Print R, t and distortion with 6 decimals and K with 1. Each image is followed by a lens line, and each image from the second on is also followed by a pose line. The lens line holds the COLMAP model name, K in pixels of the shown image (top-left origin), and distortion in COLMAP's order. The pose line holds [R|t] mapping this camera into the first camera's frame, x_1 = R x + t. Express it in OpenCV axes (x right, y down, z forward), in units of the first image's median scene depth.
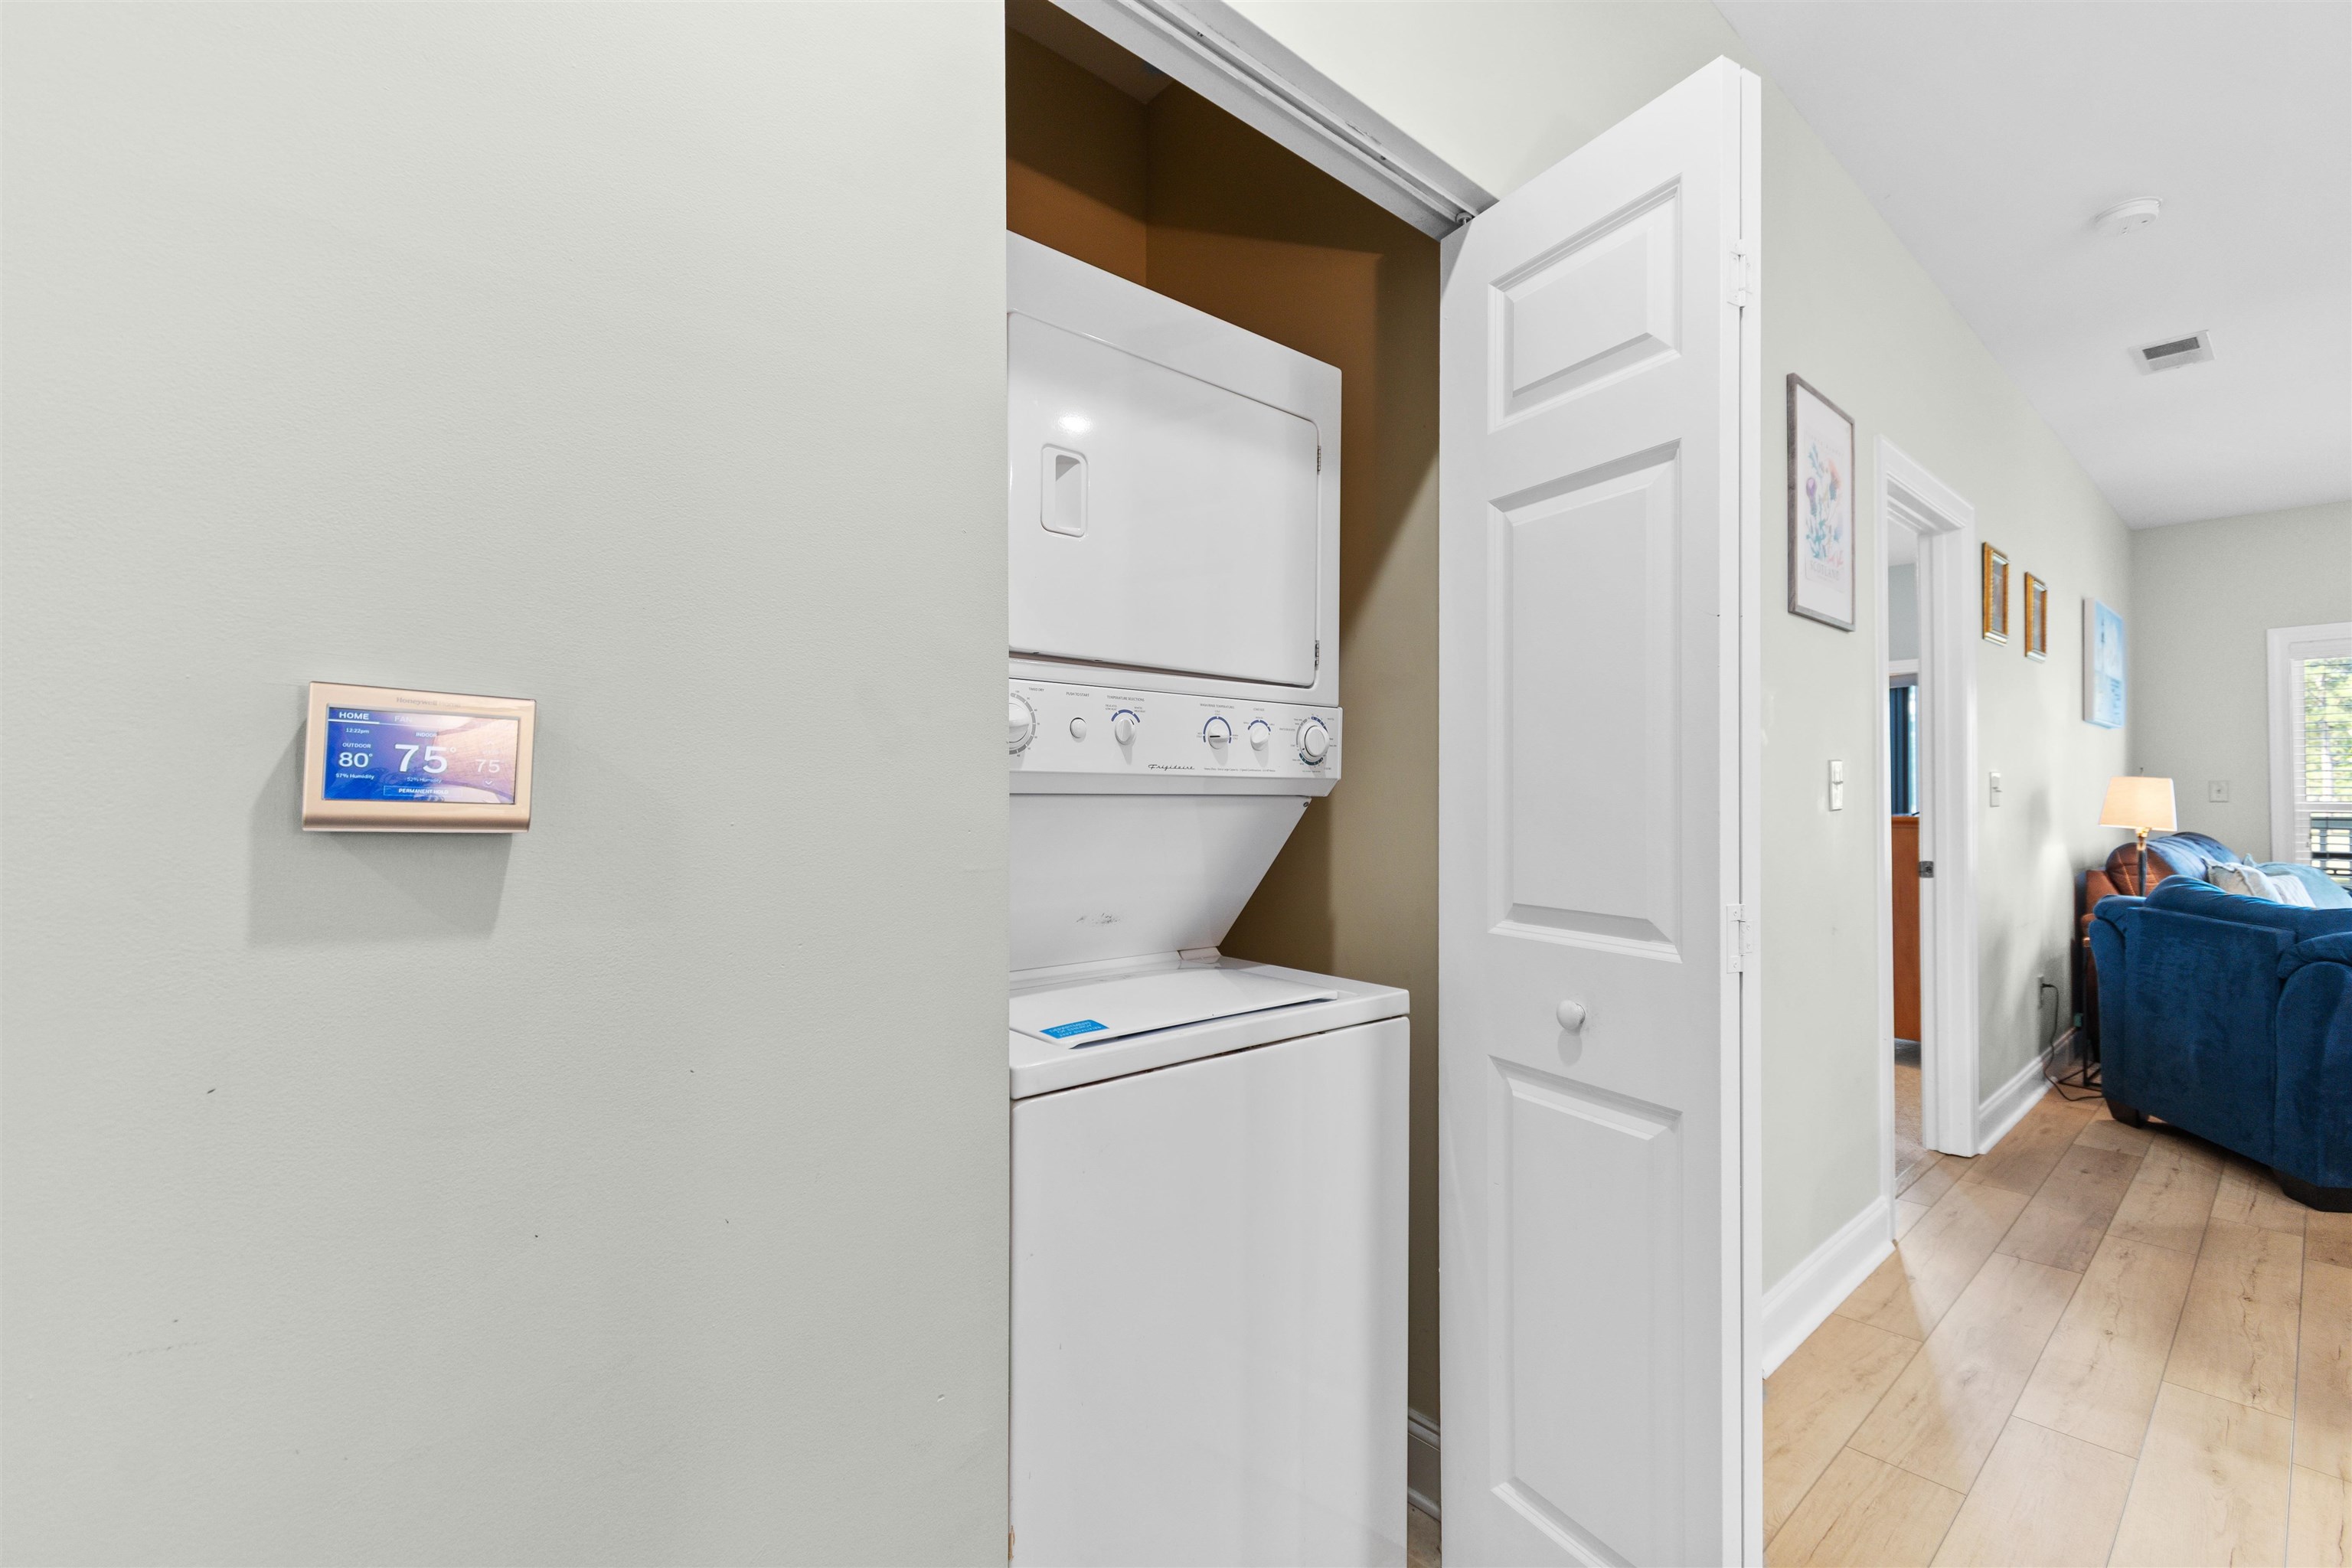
lens RADIAL K [[1033.1, 0, 1183.2], [0, 1033.1, 789.9], [0, 0, 1]] dist [0.001063, -0.000090]
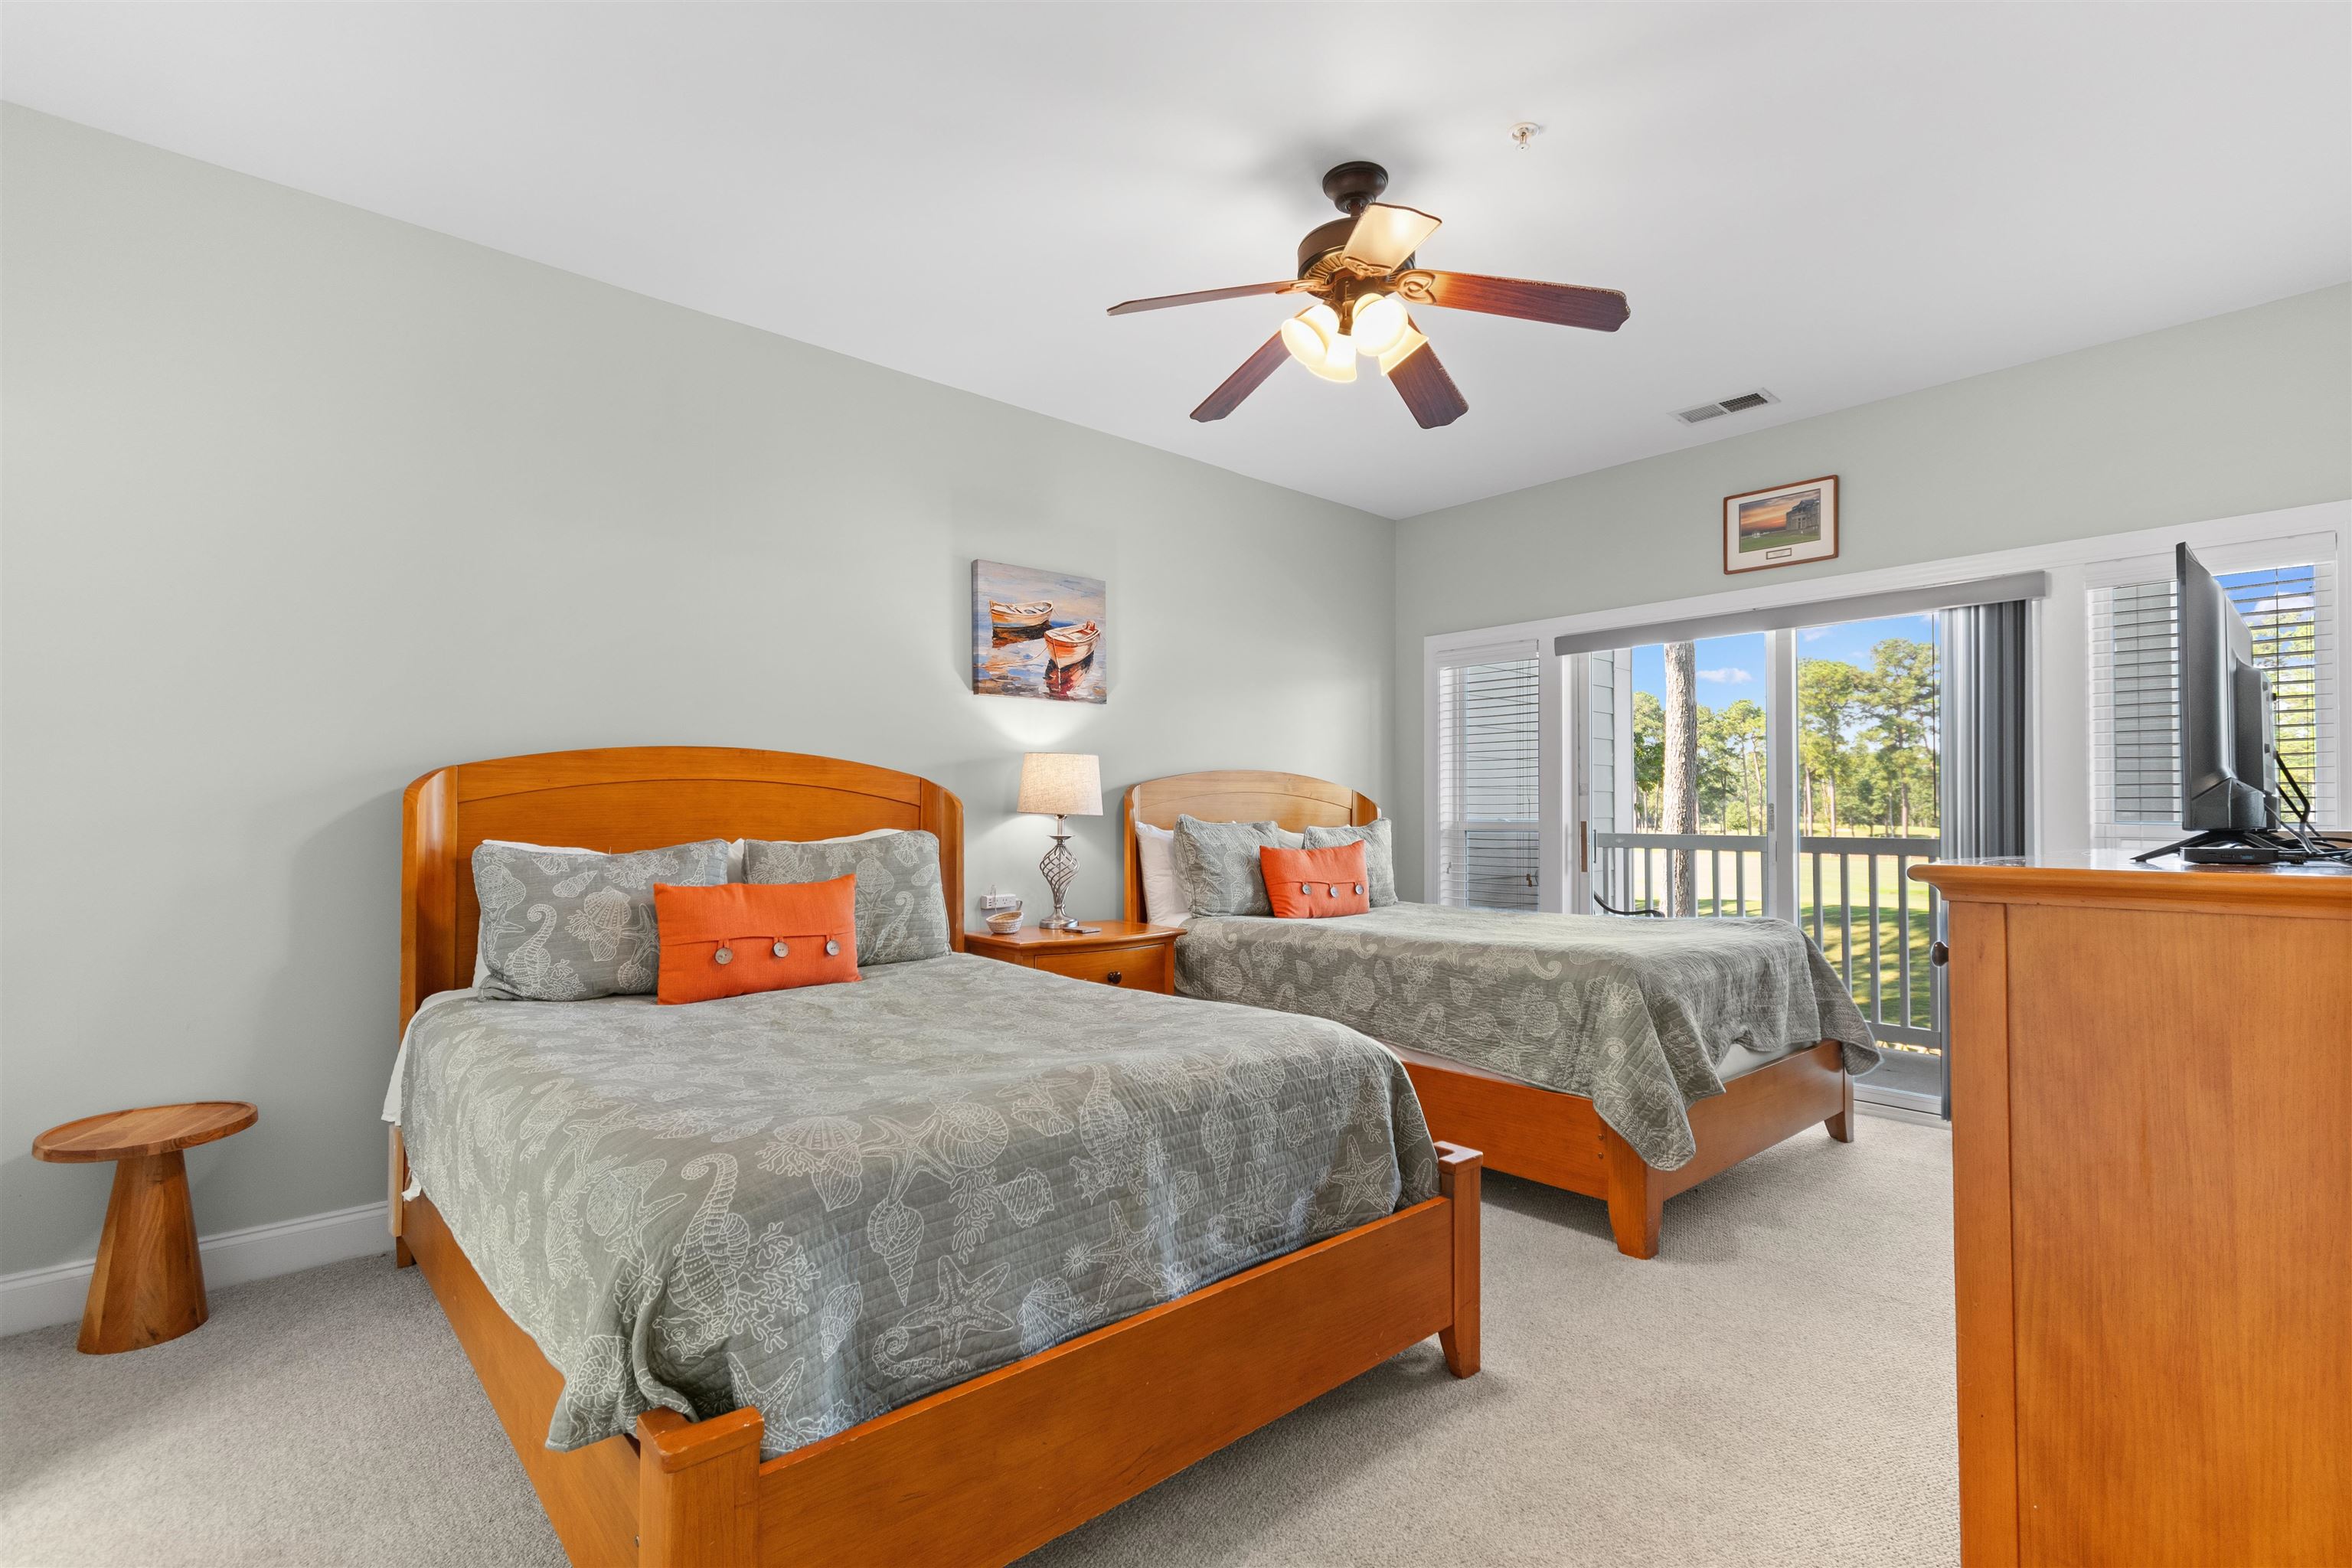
lens RADIAL K [[1087.1, 0, 1176.0], [0, 1087.1, 784.0], [0, 0, 1]] dist [0.000800, 0.000099]
pose [[0.999964, 0.008108, -0.002513, 0.630764], [-0.008158, 0.999756, -0.020524, 0.014547], [0.002346, 0.020543, 0.999786, 1.032378]]
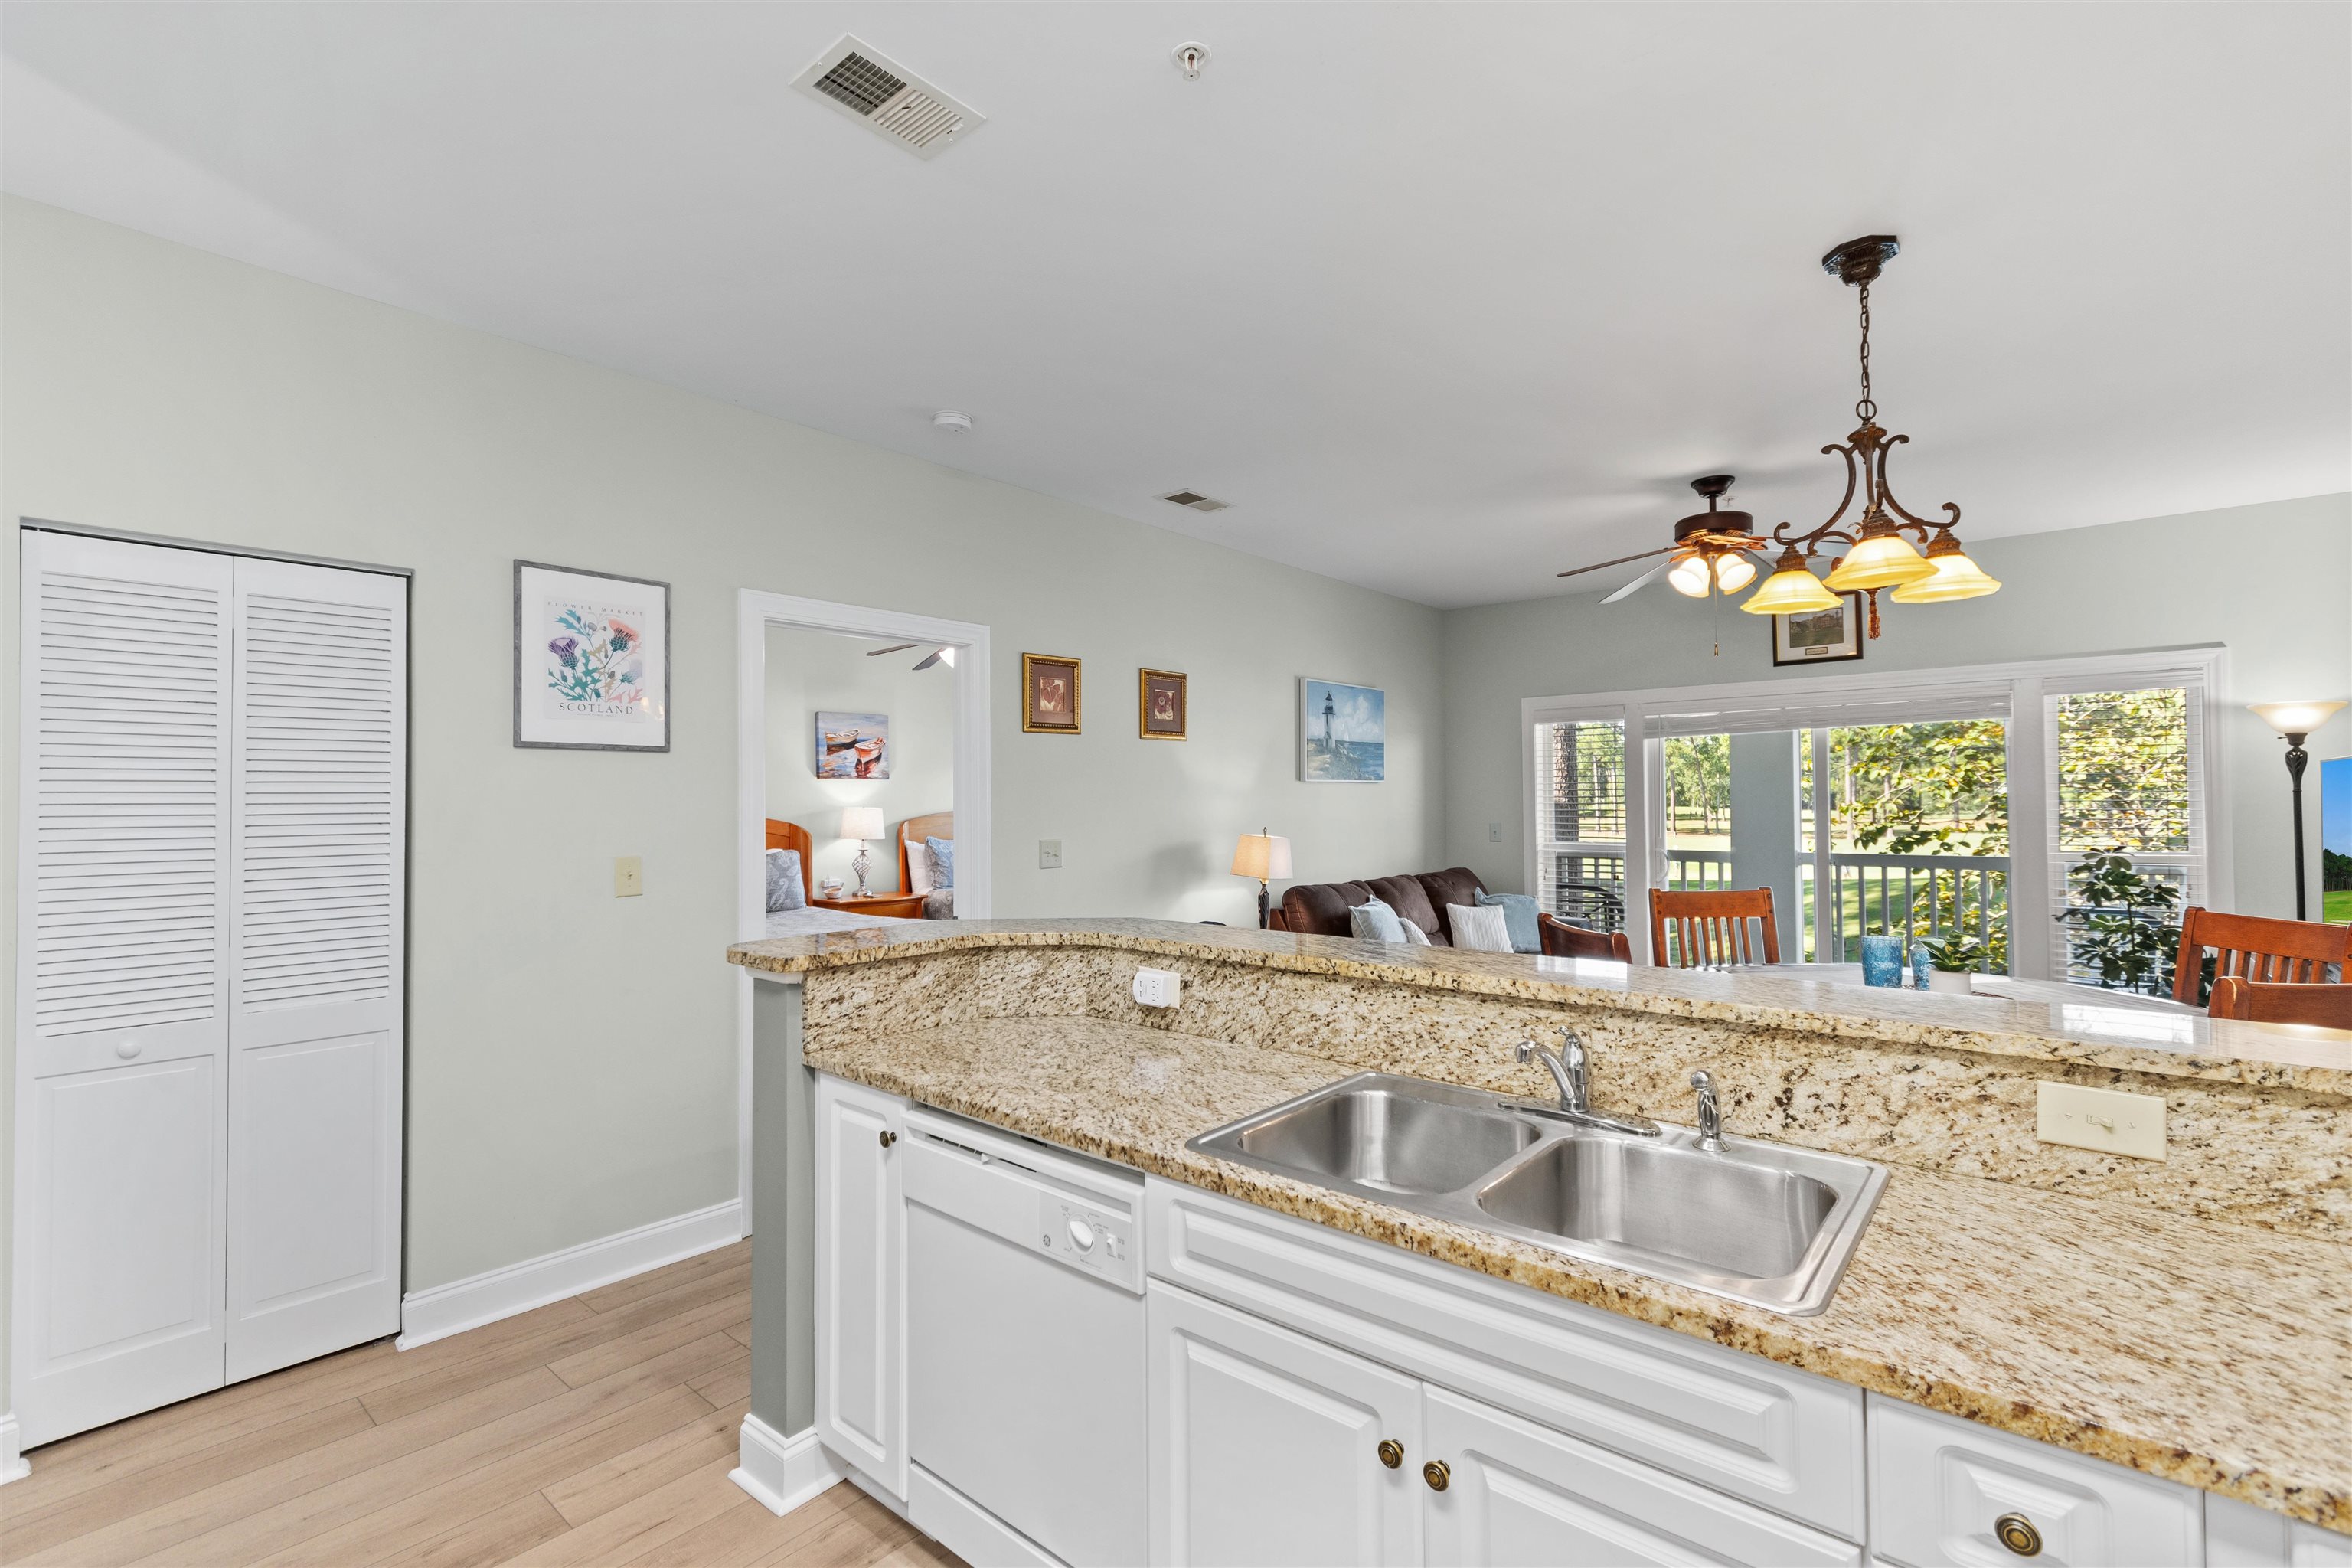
lens RADIAL K [[1052.6, 0, 1179.3], [0, 1052.6, 779.6], [0, 0, 1]] dist [0.002139, 0.000319]
pose [[0.991231, 0.000081, 0.132139, 0.913963], [0.001684, 0.999911, -0.013251, -0.083358], [-0.132128, 0.013358, 0.991143, -0.296254]]
